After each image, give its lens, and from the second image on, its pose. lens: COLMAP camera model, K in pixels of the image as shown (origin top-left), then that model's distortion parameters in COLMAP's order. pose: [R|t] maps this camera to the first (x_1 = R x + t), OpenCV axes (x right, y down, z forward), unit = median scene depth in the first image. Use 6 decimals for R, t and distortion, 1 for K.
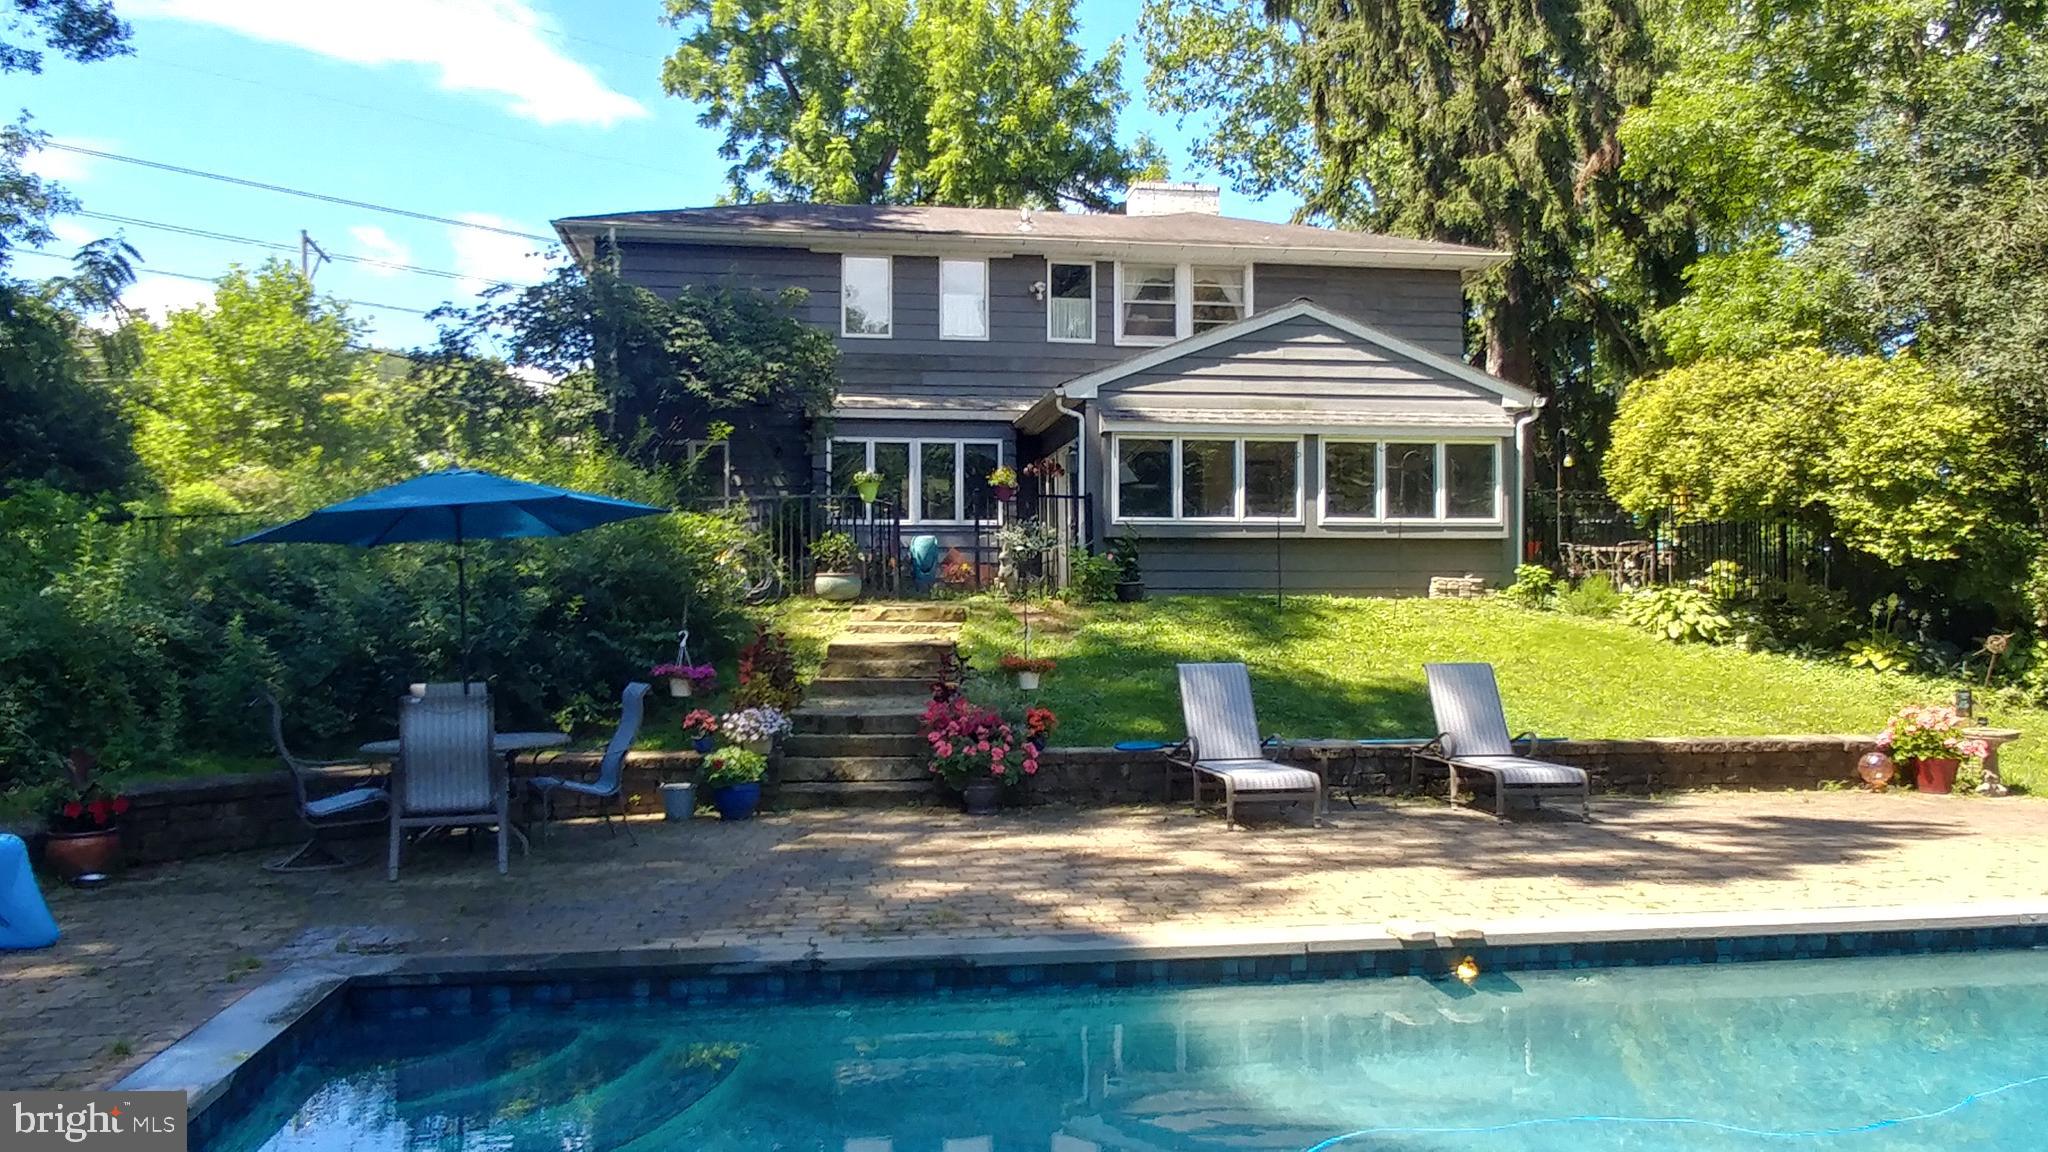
lens RADIAL K [[1453.9, 0, 1011.4], [0, 1453.9, 589.2], [0, 0, 1]] dist [0.002108, 0.000950]
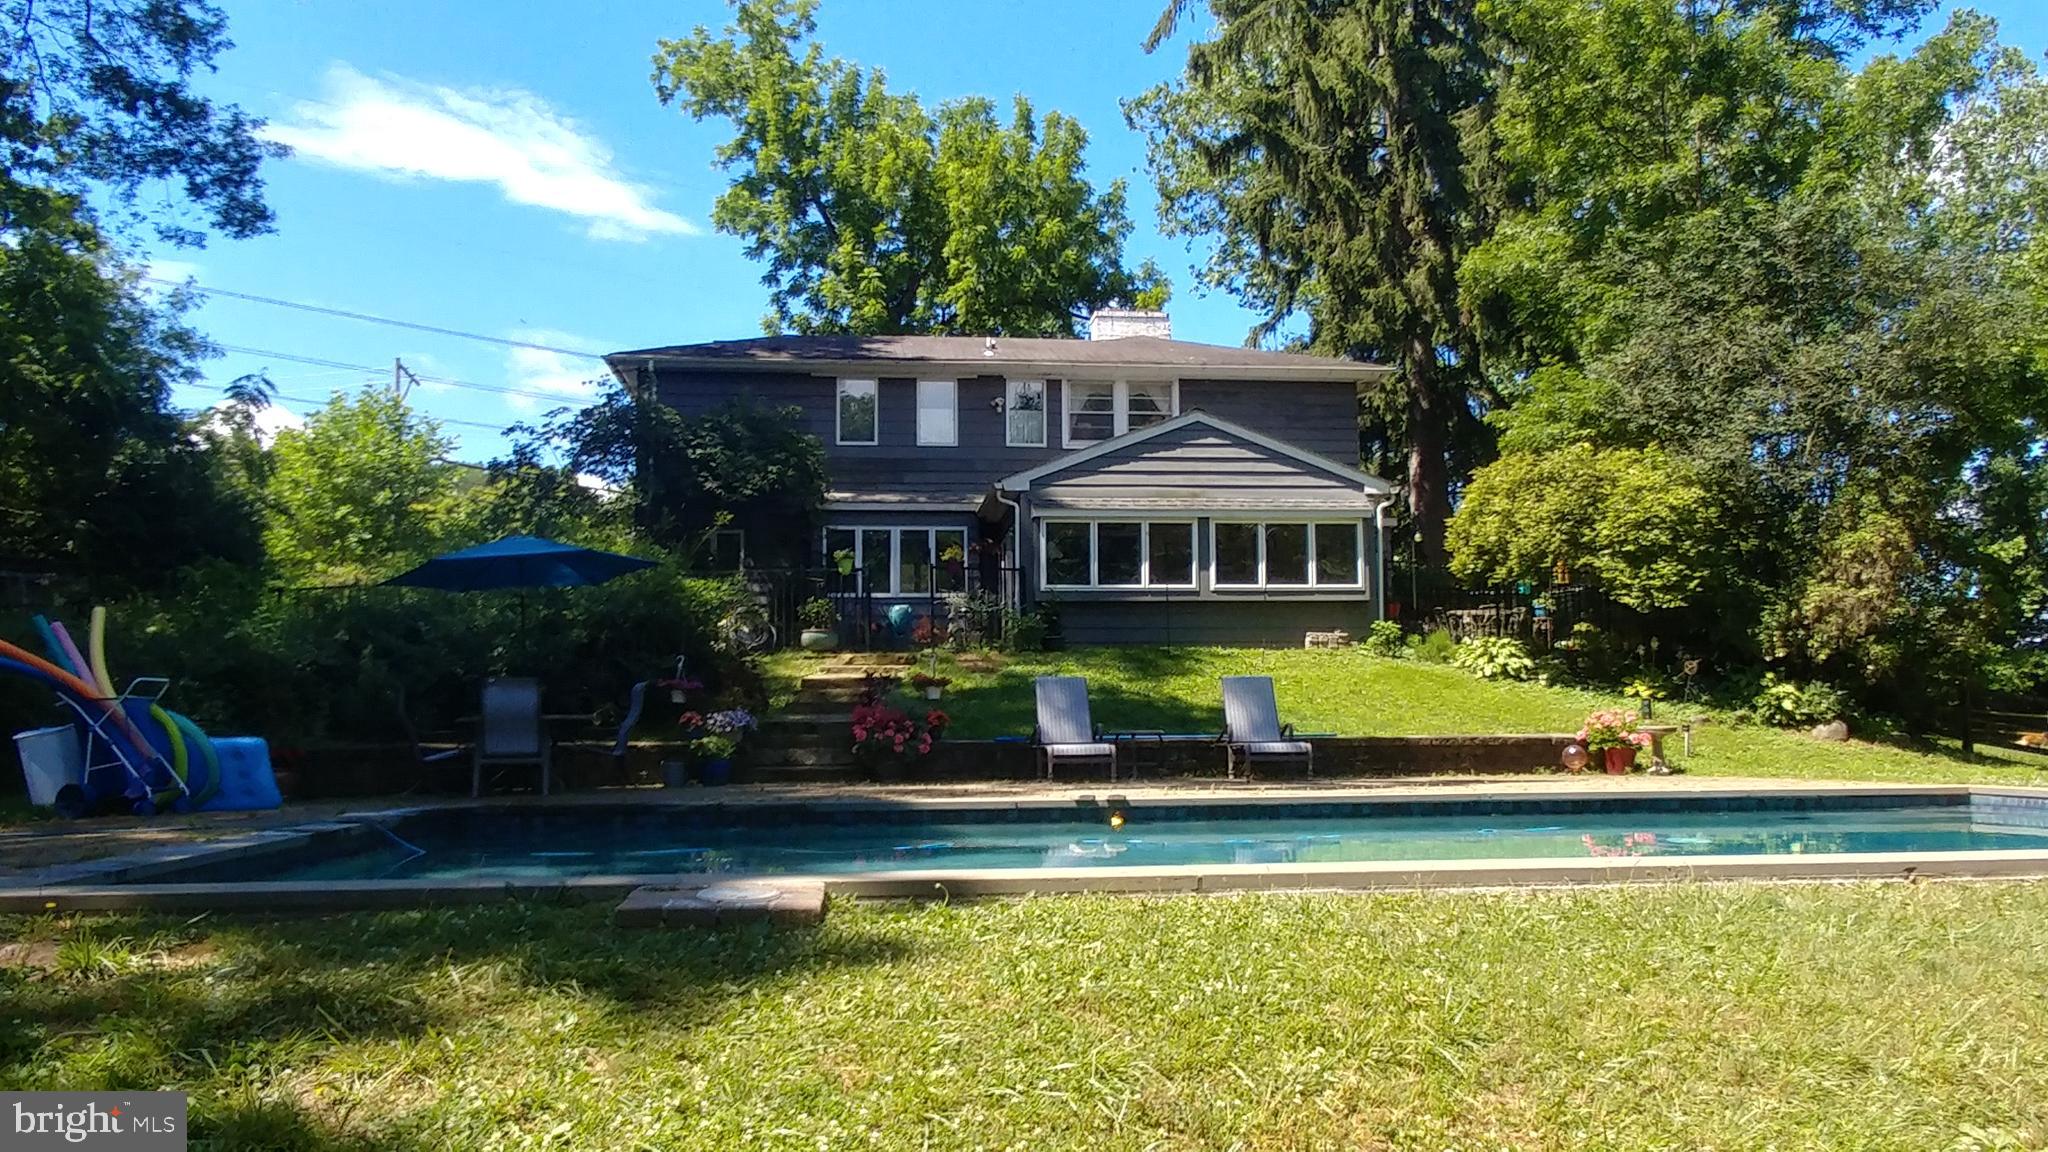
lens RADIAL K [[1472.7, 0, 1015.9], [0, 1472.7, 599.9], [0, 0, 1]] dist [0.000992, -0.045525]
pose [[0.998983, -0.008930, -0.044185, 0.100420], [0.005998, 0.997799, -0.066043, 0.045000], [0.044678, 0.065711, 0.996838, -0.249964]]
